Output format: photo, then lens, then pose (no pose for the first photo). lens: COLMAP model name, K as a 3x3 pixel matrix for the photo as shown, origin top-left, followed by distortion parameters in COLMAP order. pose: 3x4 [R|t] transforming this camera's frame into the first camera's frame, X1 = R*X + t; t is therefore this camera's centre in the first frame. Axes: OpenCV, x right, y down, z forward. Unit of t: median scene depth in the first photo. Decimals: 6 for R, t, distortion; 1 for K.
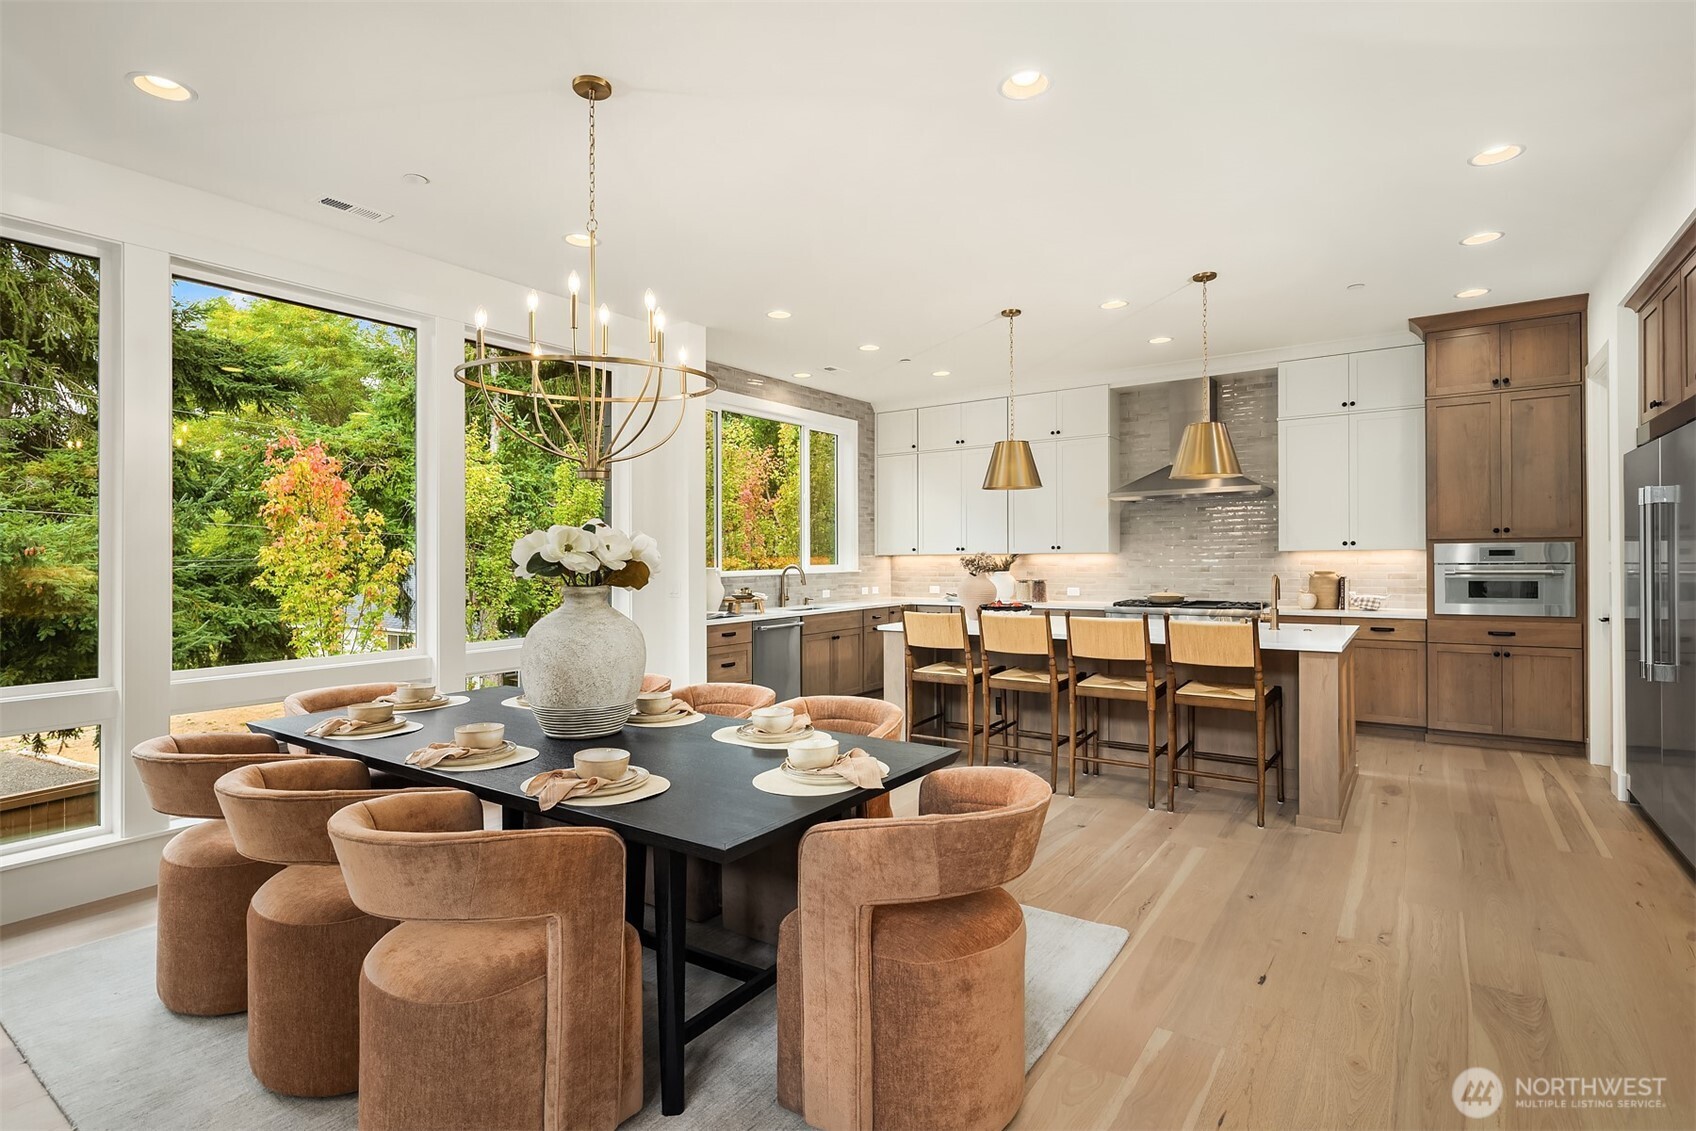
lens RADIAL K [[820.7, 0, 851.9], [0, 820.7, 564.5], [0, 0, 1]] dist [0.003397, -0.000418]
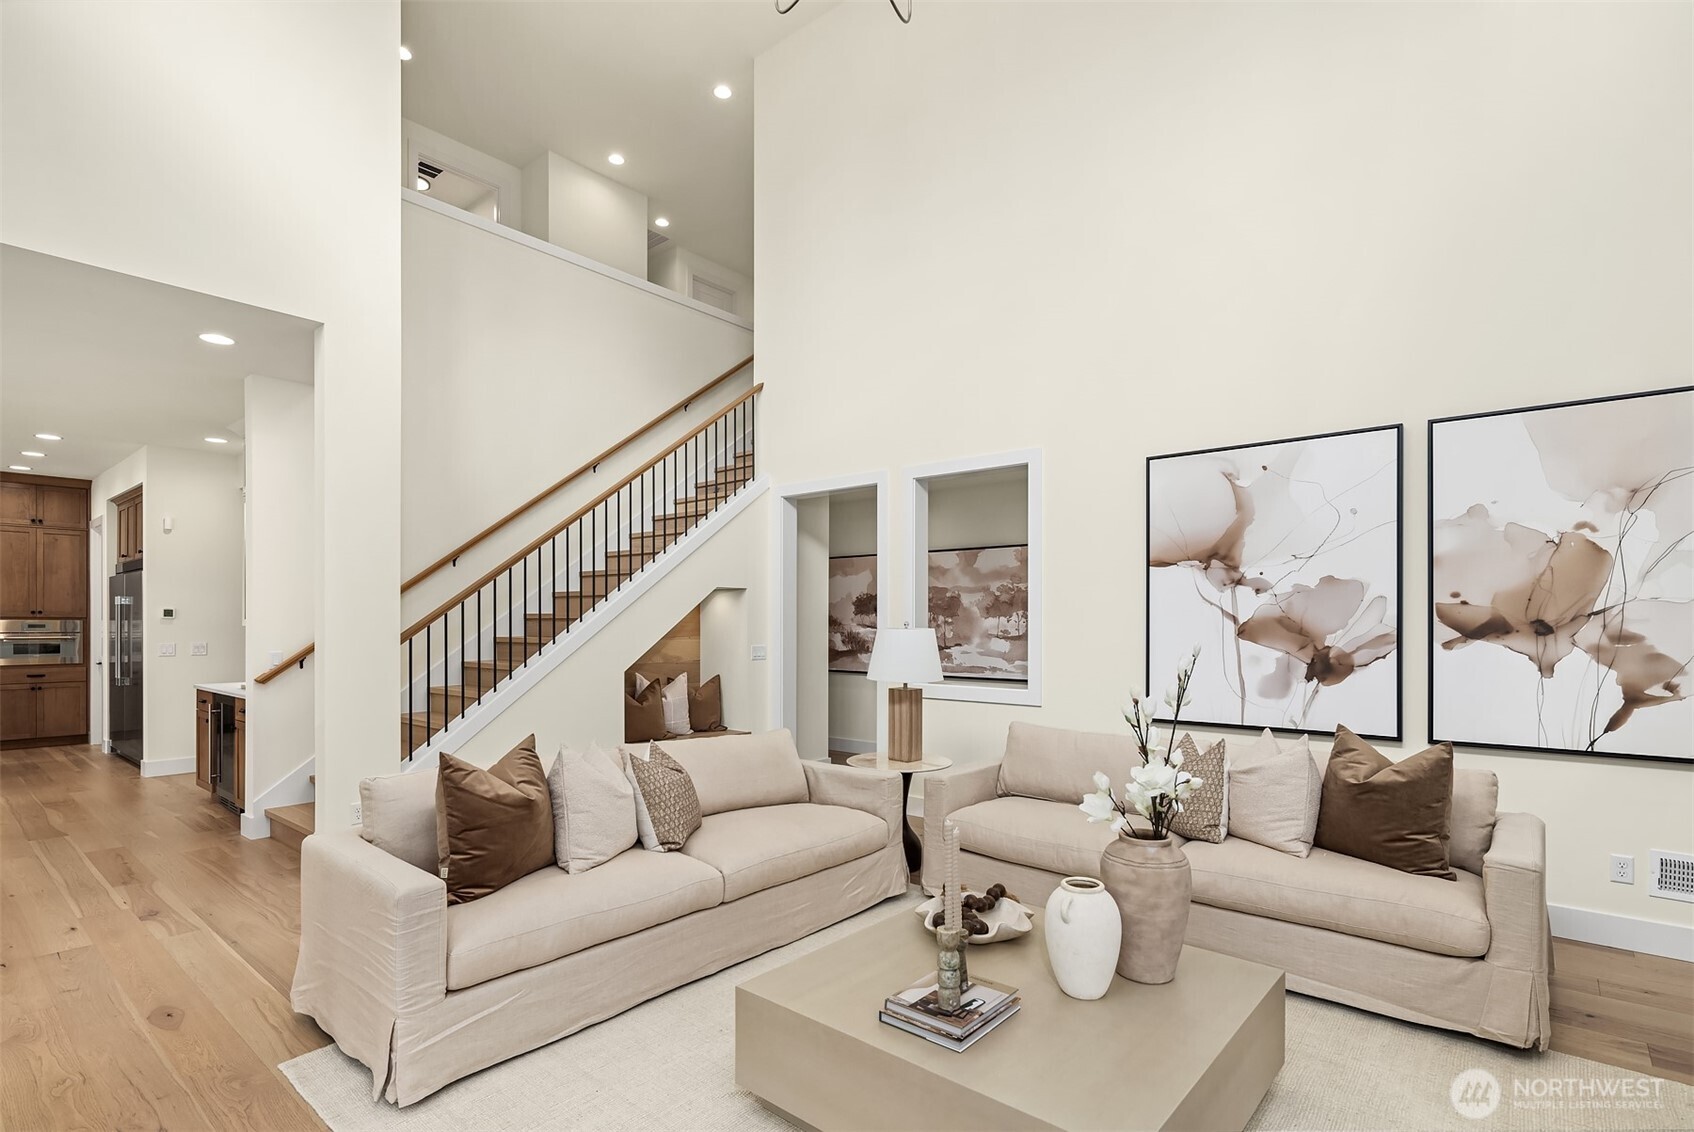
lens RADIAL K [[819.7, 0, 844.3], [0, 819.7, 620.1], [0, 0, 1]] dist [0.003397, -0.000418]
pose [[0.096355, 0.013540, 0.995255, -0.673541], [0.006231, 0.999880, -0.014206, 0.006905], [-0.995328, 0.007570, 0.096259, -0.746028]]
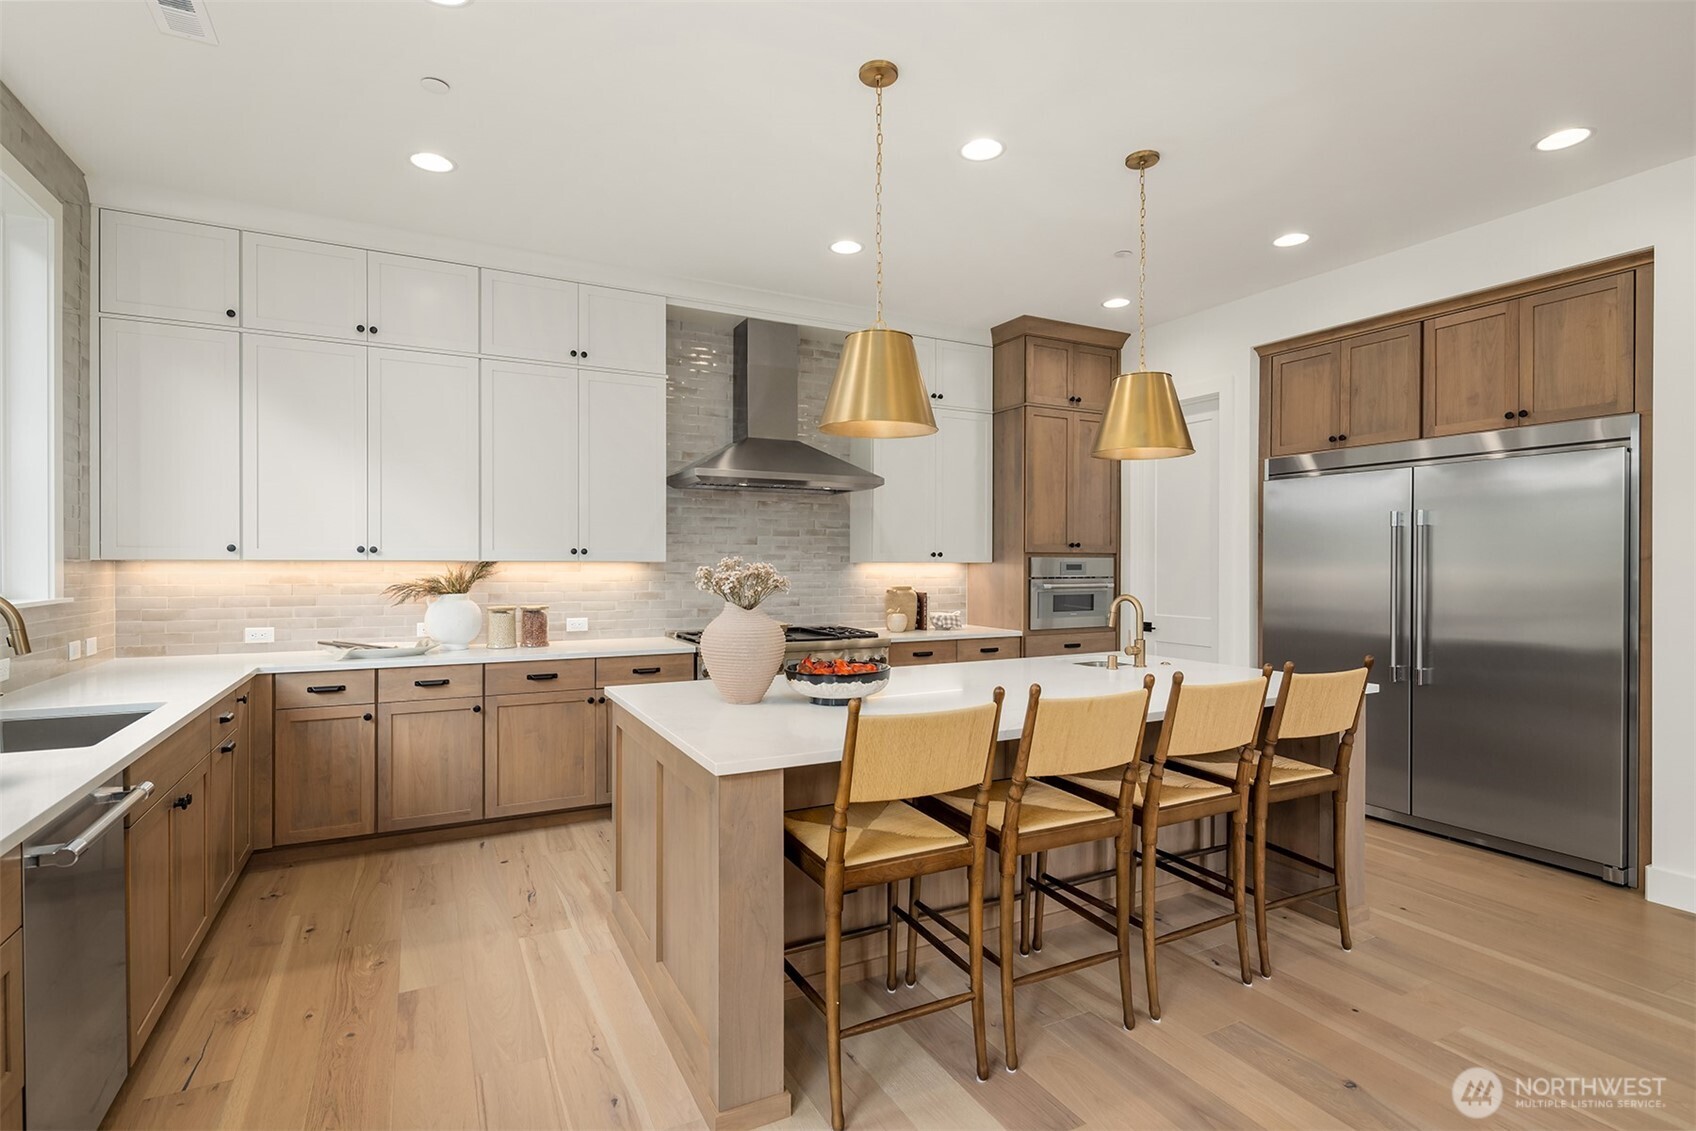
lens RADIAL K [[820.7, 0, 831.3], [0, 820.7, 569.4], [0, 0, 1]] dist [0.003397, -0.000418]
pose [[0.462182, 0.003652, 0.886778, -0.256603], [0.001055, 0.999989, -0.004669, -0.006889], [-0.886785, 0.003093, 0.462172, 0.789795]]
